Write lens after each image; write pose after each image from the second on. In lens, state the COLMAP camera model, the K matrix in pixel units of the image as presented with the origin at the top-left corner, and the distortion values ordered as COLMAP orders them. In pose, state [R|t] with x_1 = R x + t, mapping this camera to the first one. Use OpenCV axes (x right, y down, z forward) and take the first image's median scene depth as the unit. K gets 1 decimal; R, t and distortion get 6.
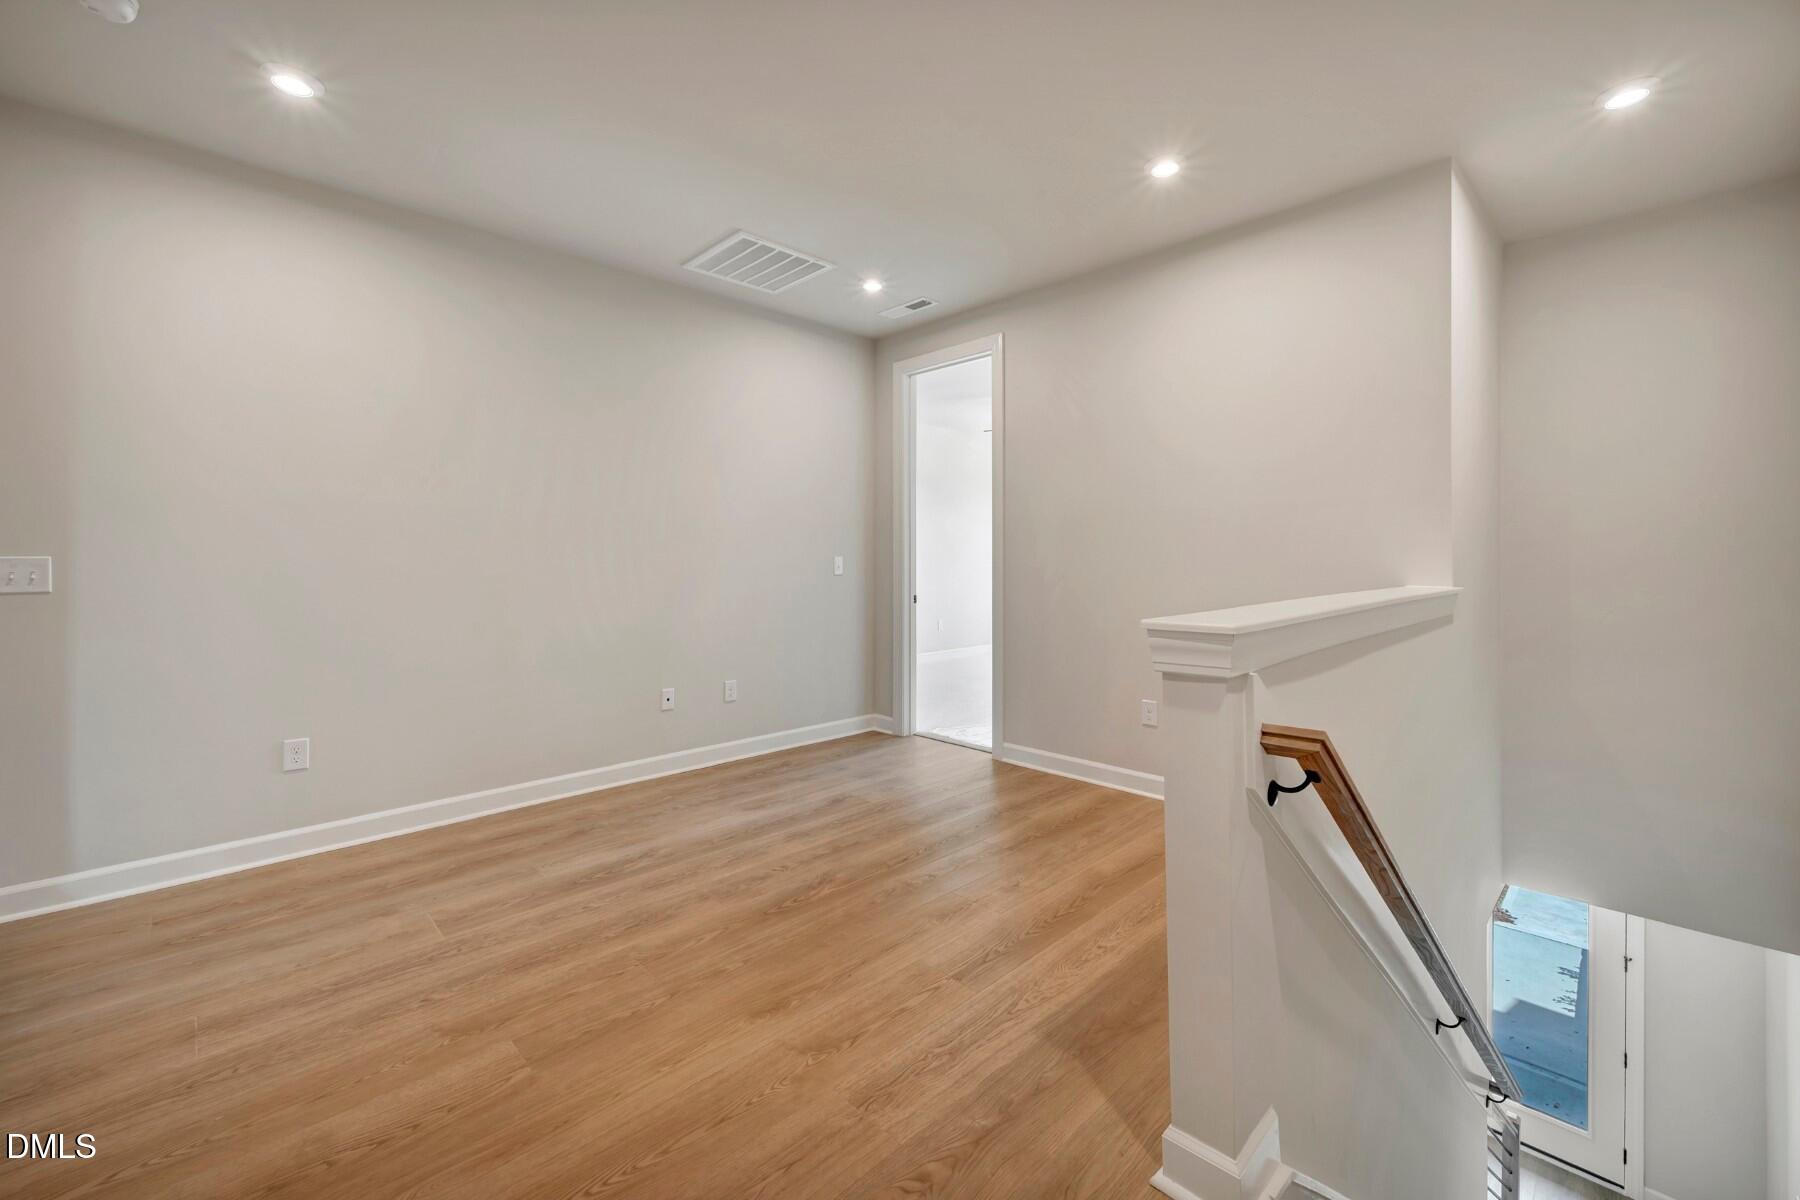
lens RADIAL K [[725.4, 0, 919.8], [0, 725.4, 579.9], [0, 0, 1]] dist [-0.001549, 0.000849]
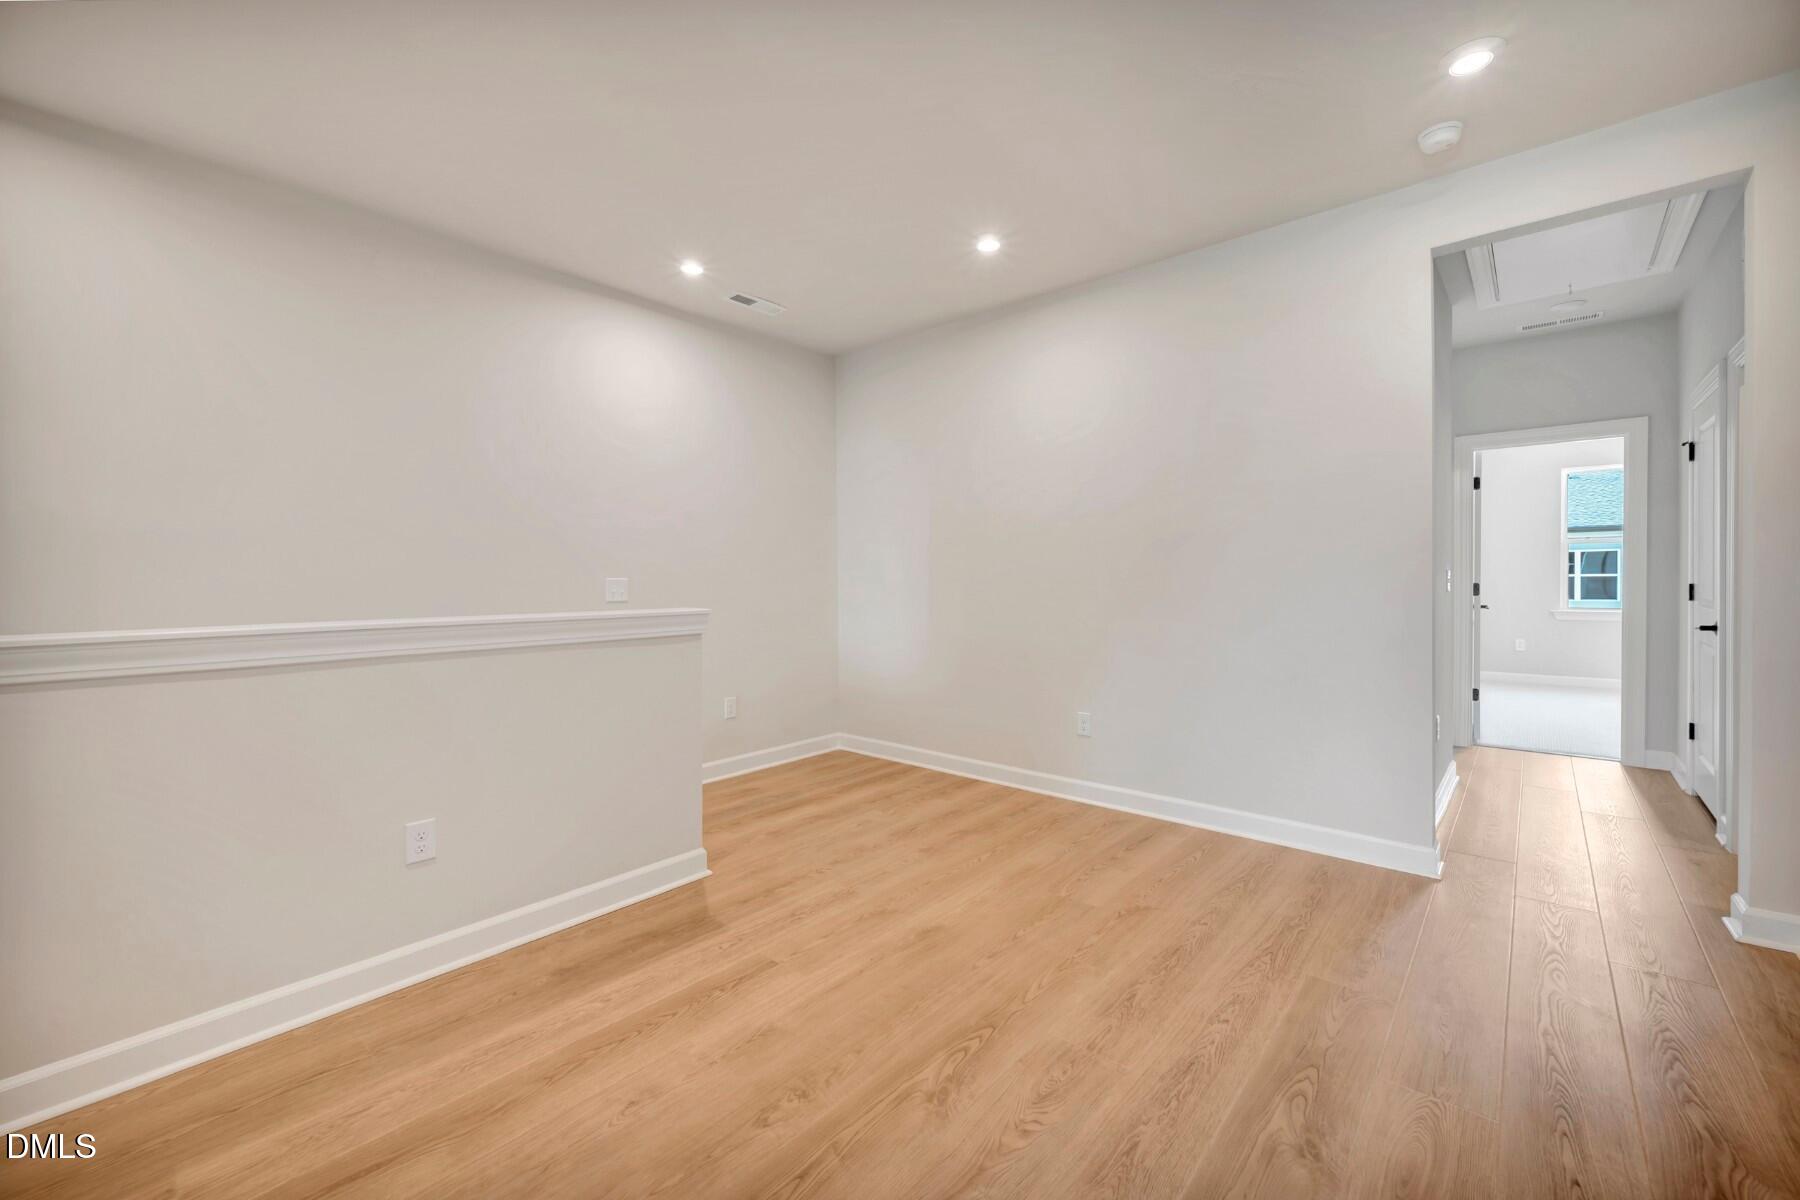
lens RADIAL K [[725.4, 0, 900.0], [0, 725.4, 571.7], [0, 0, 1]] dist [-0.001549, 0.000849]
pose [[-0.998984, 0.010611, -0.043802, -0.099237], [0.009634, 0.999701, 0.022453, -0.064293], [0.044027, 0.022009, -0.998788, 2.125692]]
